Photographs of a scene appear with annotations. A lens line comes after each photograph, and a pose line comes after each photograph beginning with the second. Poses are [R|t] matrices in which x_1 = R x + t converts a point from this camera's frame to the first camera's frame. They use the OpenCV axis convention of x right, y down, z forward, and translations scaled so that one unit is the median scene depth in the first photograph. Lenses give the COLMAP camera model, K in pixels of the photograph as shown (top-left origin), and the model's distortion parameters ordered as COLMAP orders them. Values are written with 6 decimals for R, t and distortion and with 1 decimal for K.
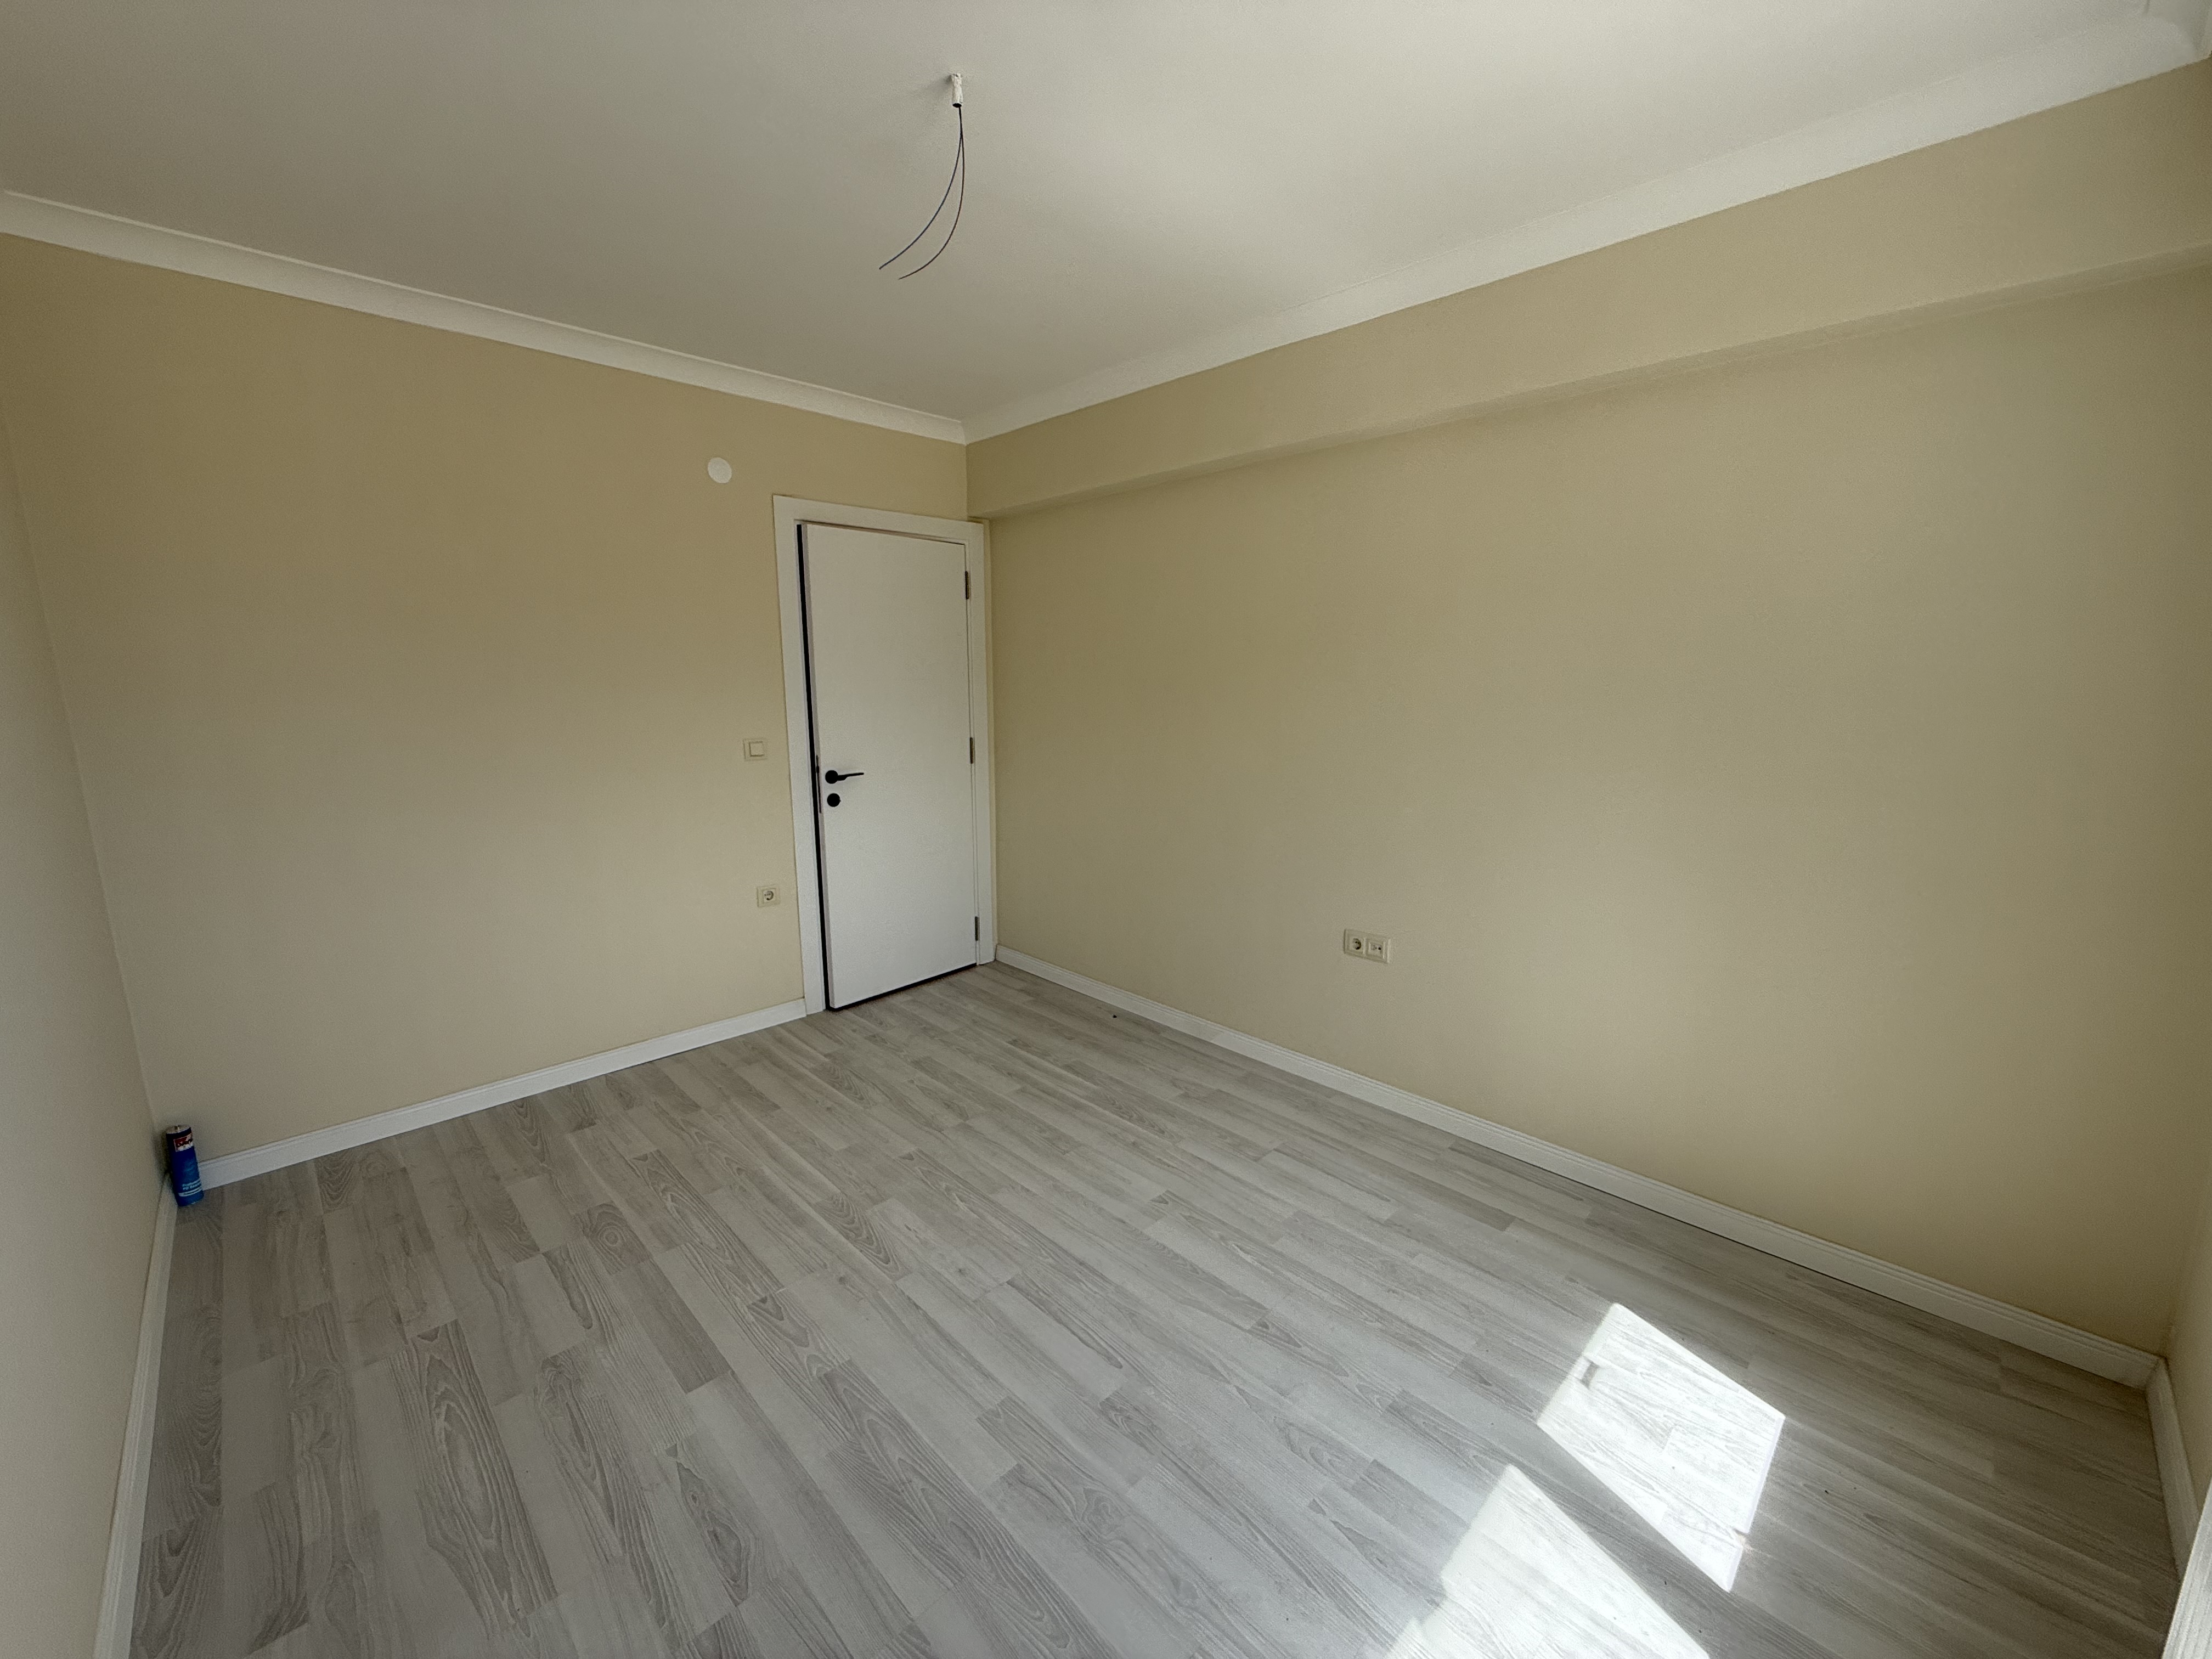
lens RADIAL K [[870.2, 0, 1100.6], [0, 870.2, 826.1], [0, 0, 1]] dist [-0.002271, 0.000881]
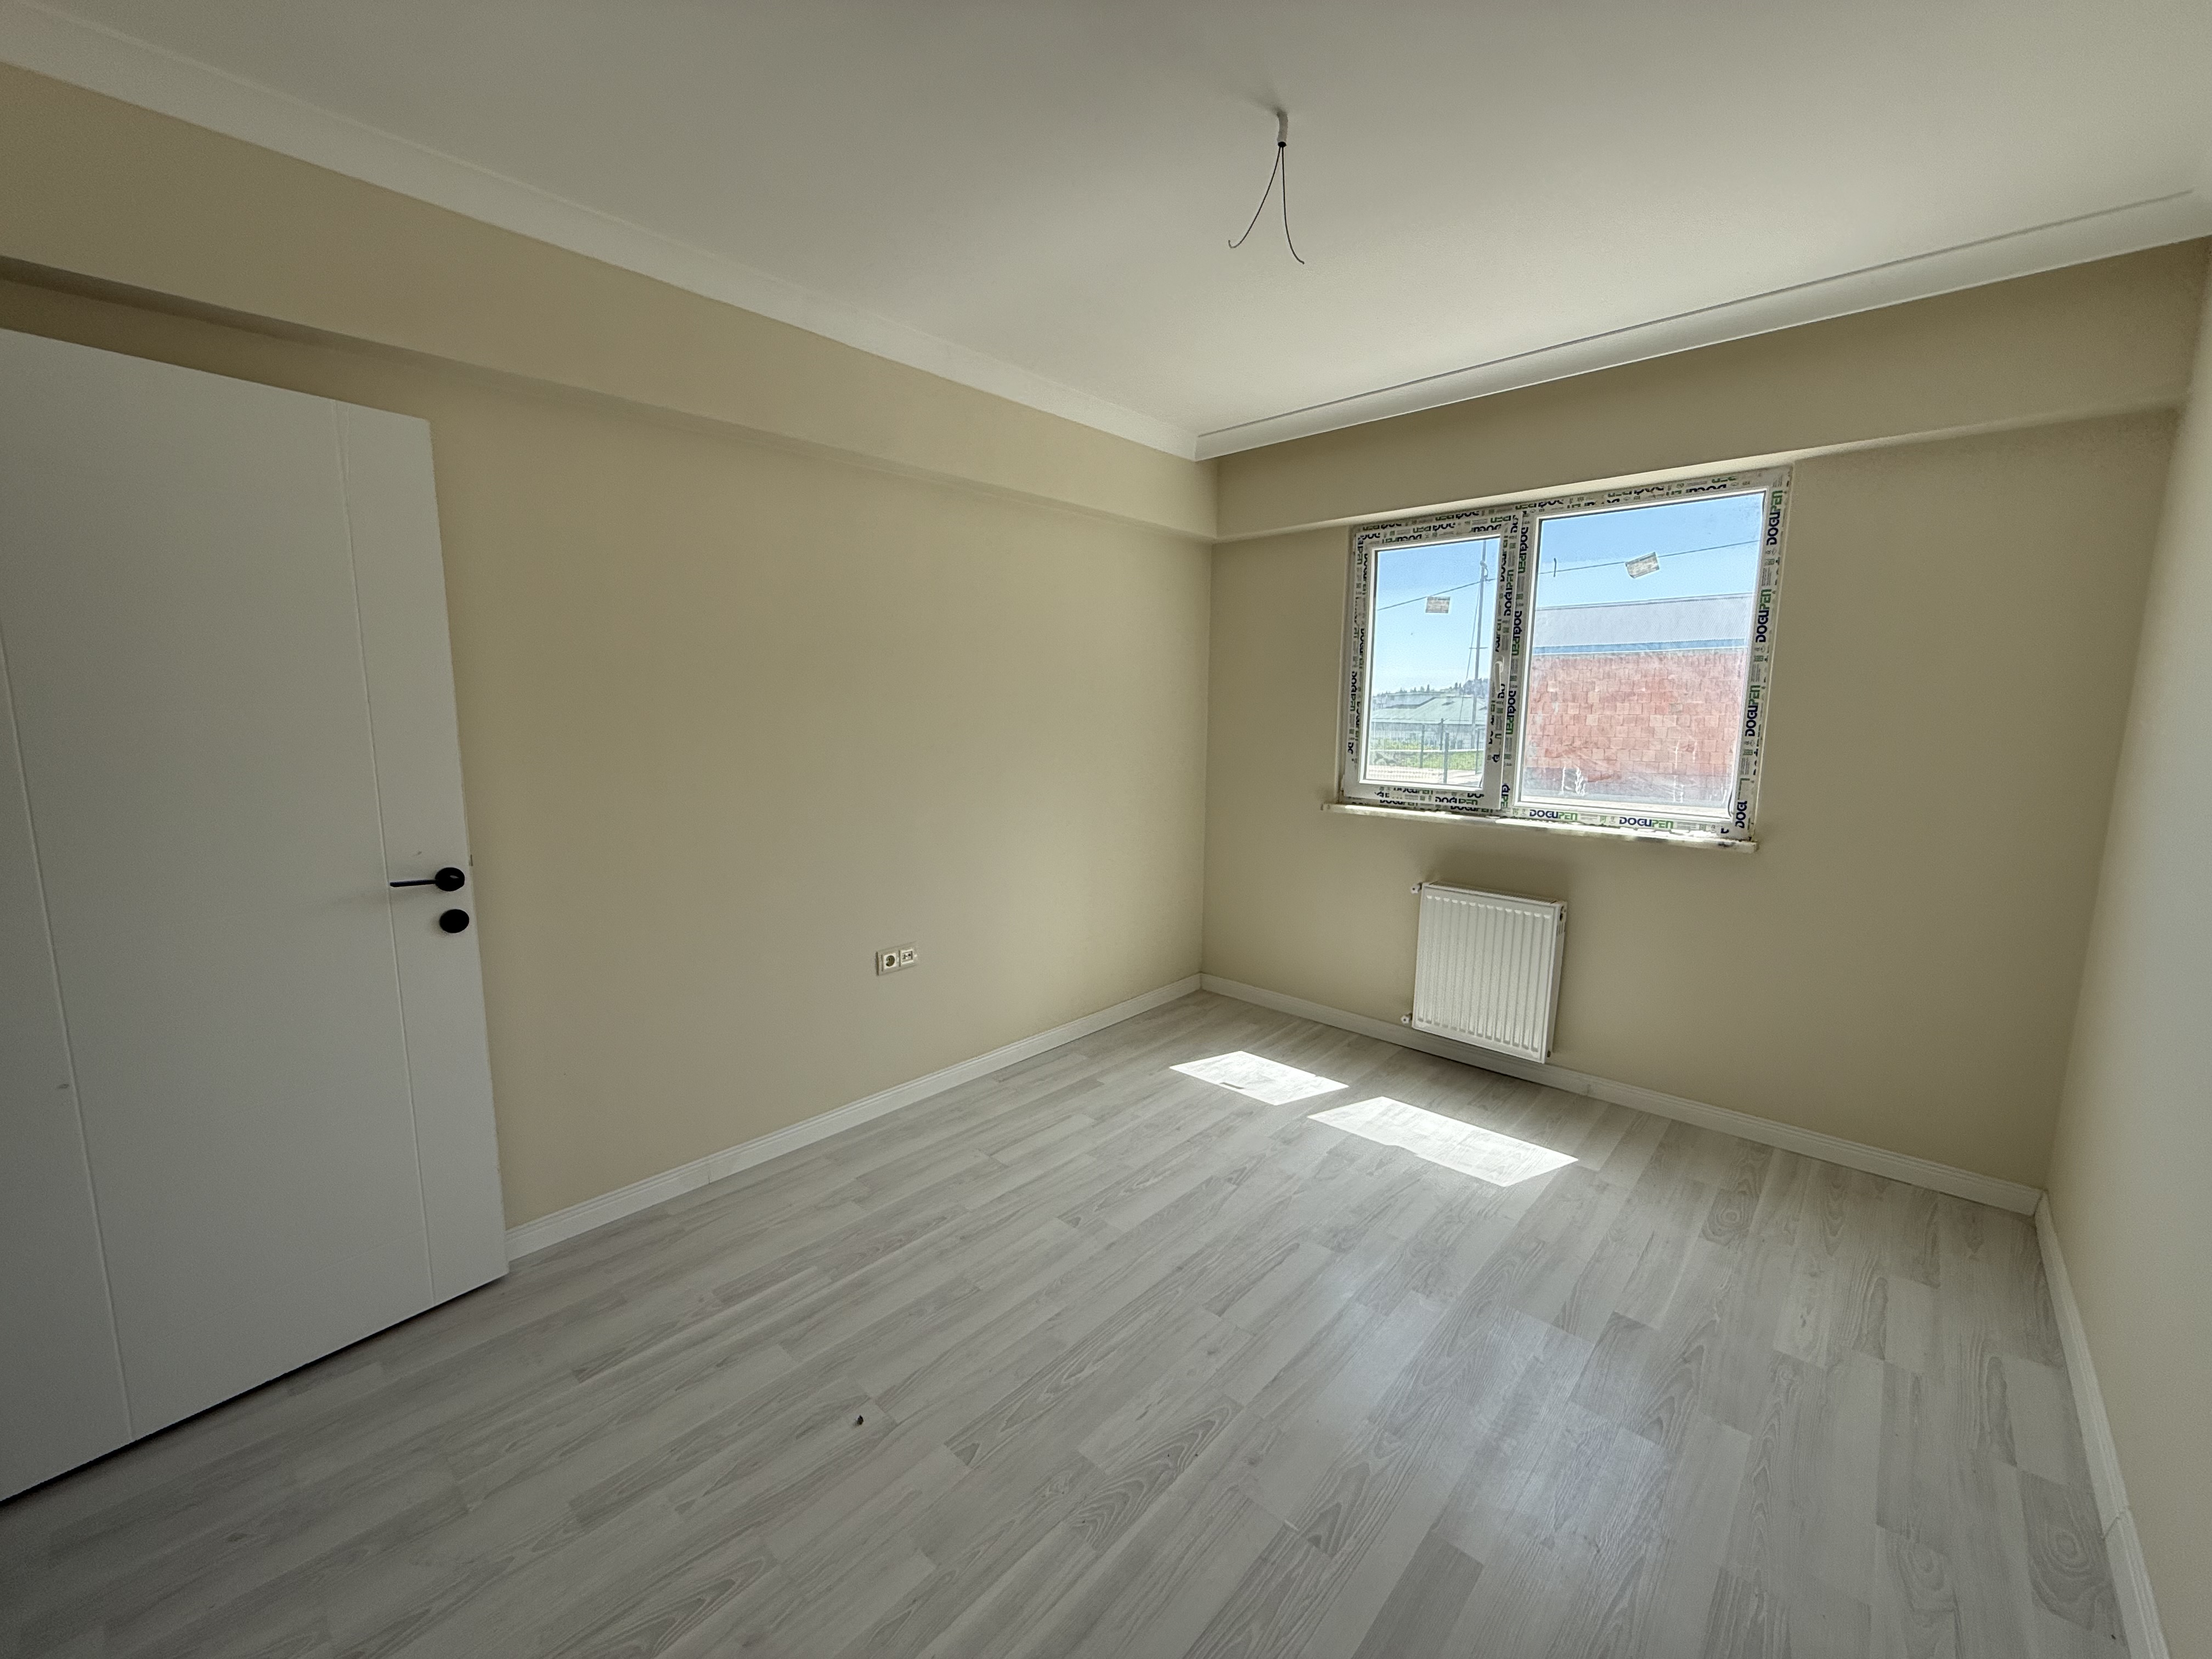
lens RADIAL K [[870.2, 0, 1098.0], [0, 870.2, 823.7], [0, 0, 1]] dist [-0.002271, 0.000881]
pose [[-0.039142, -0.138568, 0.989579, -0.911567], [0.168099, 0.975311, 0.143219, -0.164401], [-0.984993, 0.171953, -0.014883, 0.966437]]
